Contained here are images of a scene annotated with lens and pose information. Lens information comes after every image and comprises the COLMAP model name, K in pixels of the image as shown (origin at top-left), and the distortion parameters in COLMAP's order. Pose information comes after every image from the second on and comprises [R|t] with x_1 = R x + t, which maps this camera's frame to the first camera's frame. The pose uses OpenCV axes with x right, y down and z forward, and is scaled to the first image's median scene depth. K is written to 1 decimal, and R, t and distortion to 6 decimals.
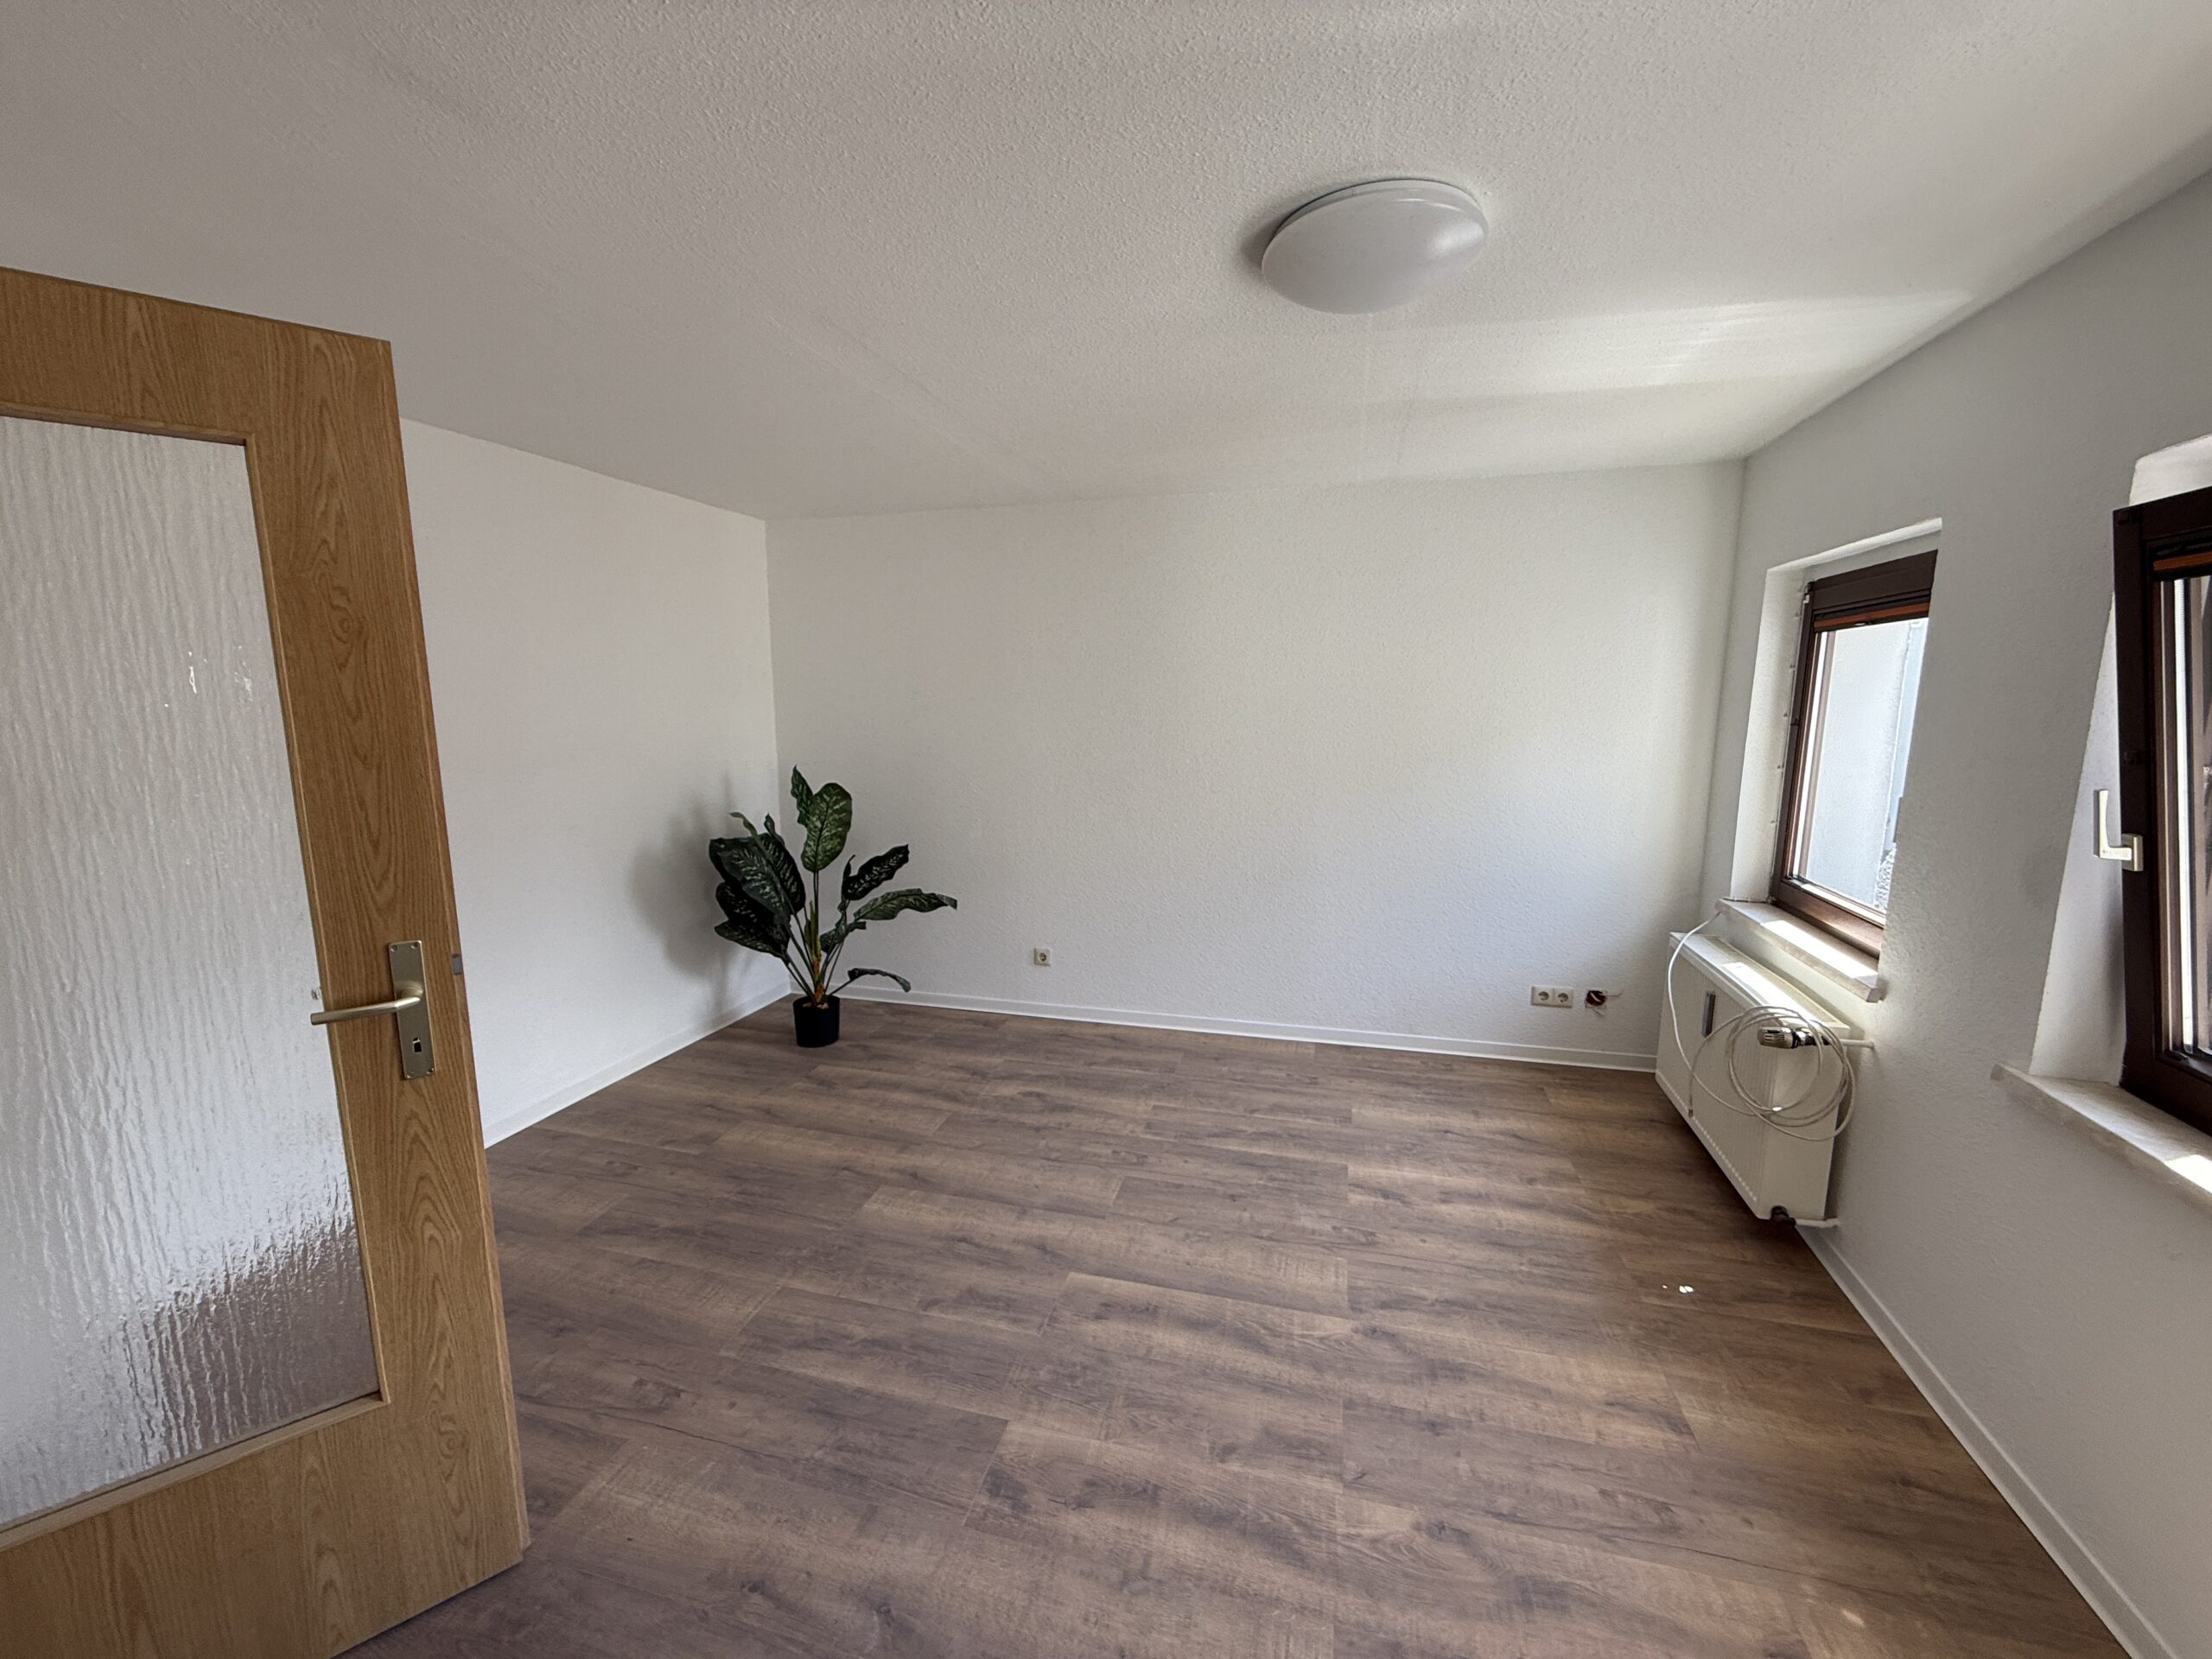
lens RADIAL K [[884.4, 0, 1106.9], [0, 884.4, 833.7], [0, 0, 1]] dist [0.001235, -0.000008]
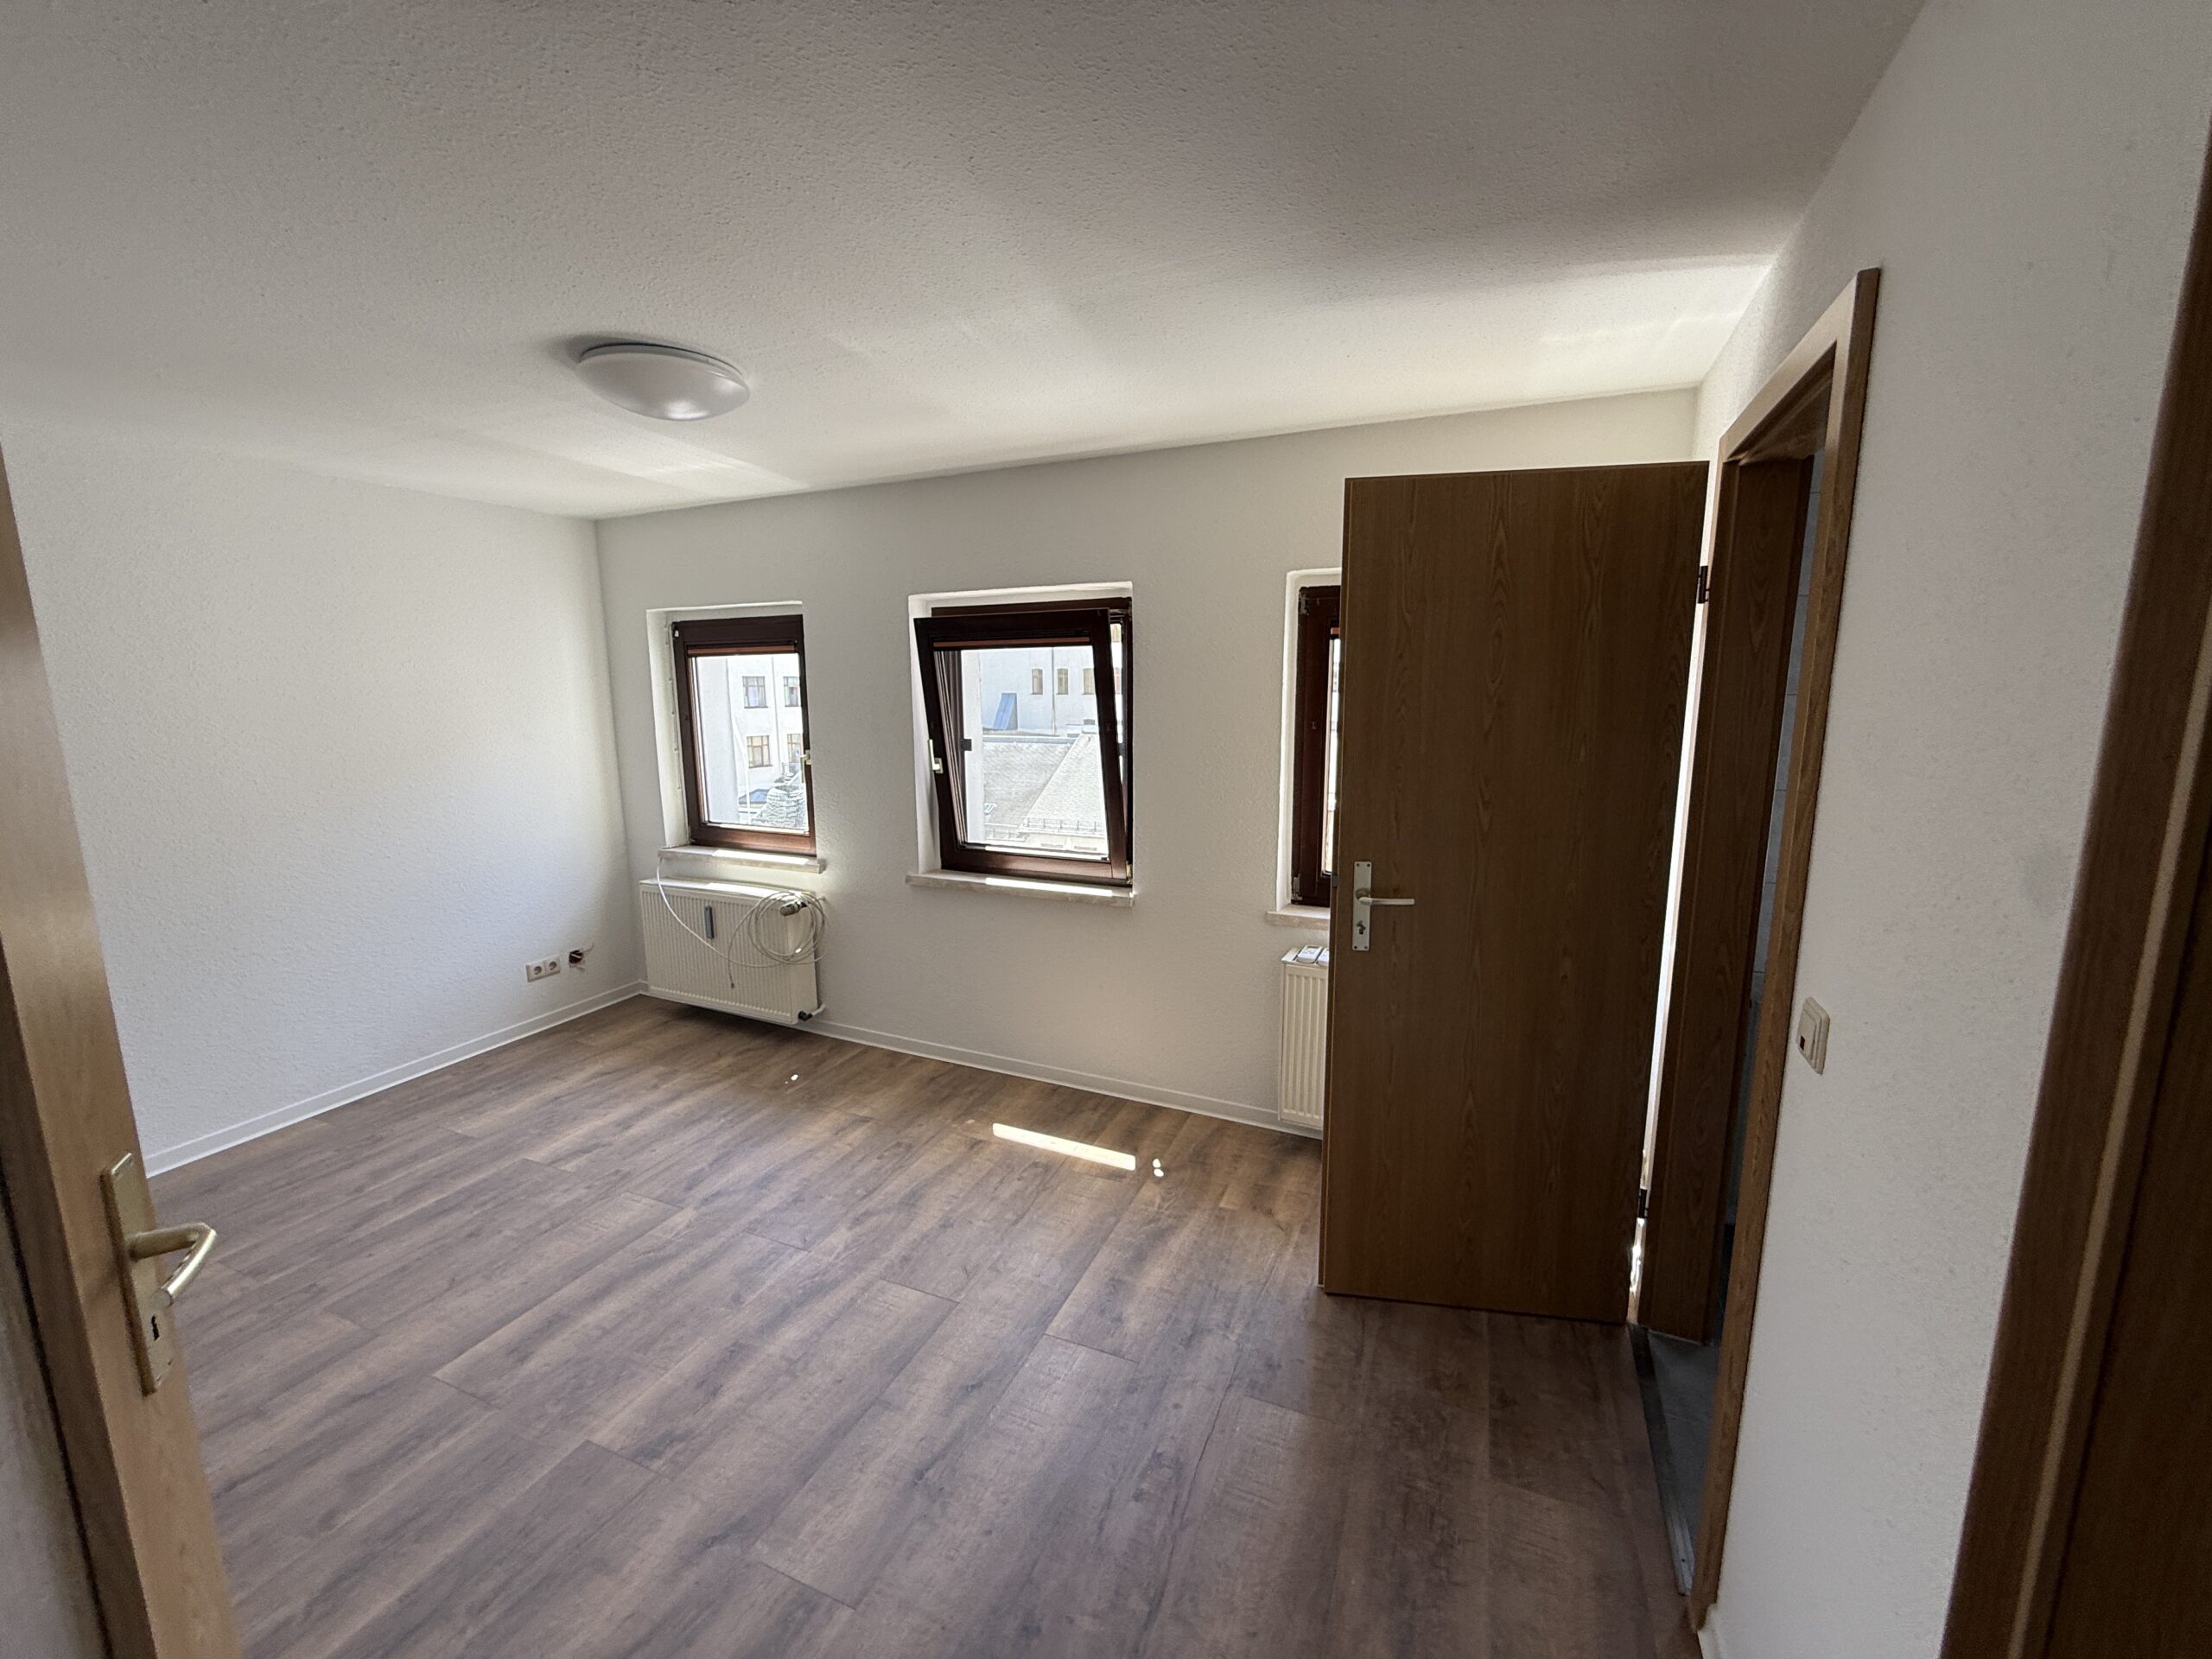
lens RADIAL K [[884.4, 0, 1108.1], [0, 884.4, 830.9], [0, 0, 1]] dist [0.001235, -0.000008]
pose [[0.136485, -0.158288, 0.977915, -0.711514], [0.162227, 0.977397, 0.135563, -0.034907], [-0.977269, 0.140142, 0.159078, 0.139708]]
